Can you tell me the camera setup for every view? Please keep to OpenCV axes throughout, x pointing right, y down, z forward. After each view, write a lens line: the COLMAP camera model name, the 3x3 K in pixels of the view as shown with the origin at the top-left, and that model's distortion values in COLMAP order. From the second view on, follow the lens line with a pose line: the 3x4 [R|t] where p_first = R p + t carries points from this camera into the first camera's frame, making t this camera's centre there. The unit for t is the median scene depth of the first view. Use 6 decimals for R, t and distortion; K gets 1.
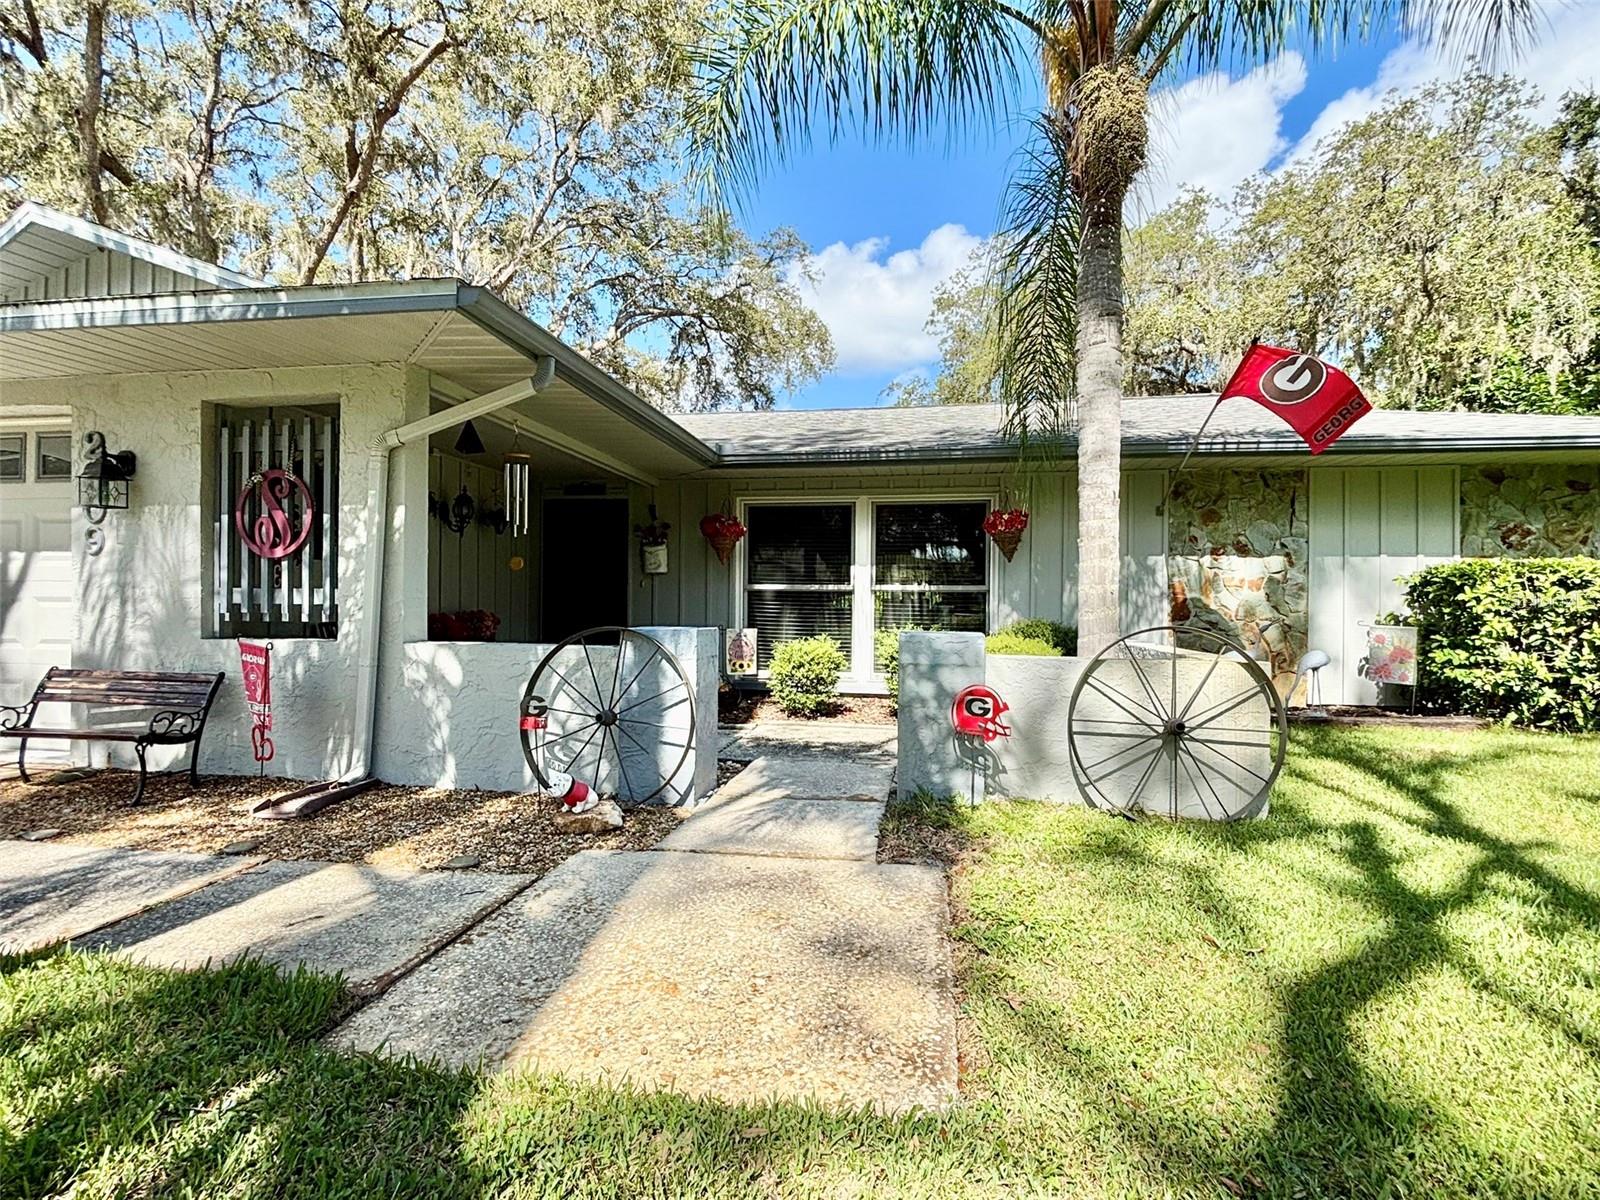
lens RADIAL K [[779.9, 0, 790.5], [0, 779.9, 601.5], [0, 0, 1]] dist [0.022710, 0.001080]
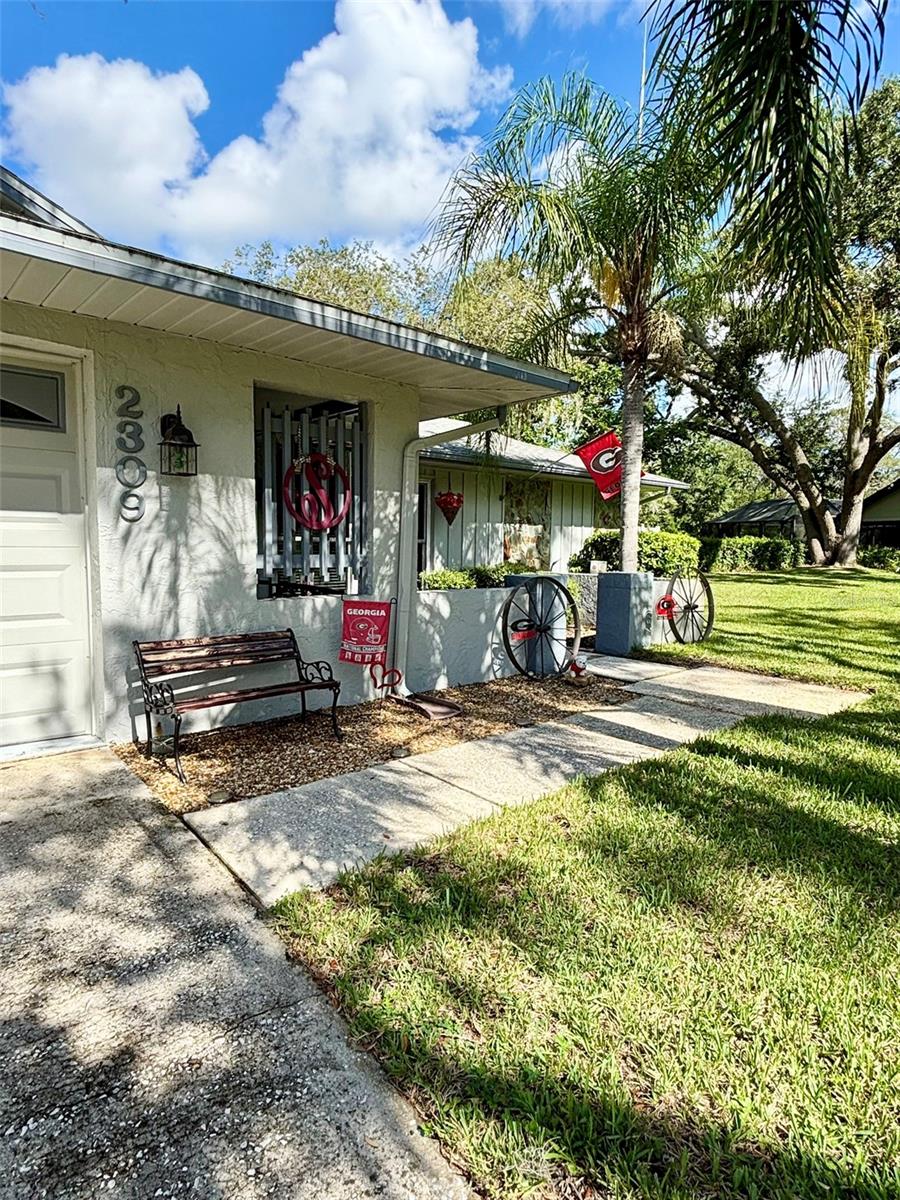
lens RADIAL K [[673.0, 0, 440.6], [0, 673.0, 601.4], [0, 0, 1]] dist [0.042594, -0.000273]
pose [[0.621500, -0.070182, 0.780264, -1.306742], [-0.012364, 0.994976, 0.099343, -0.048494], [-0.783317, -0.071389, 0.617510, 0.210723]]
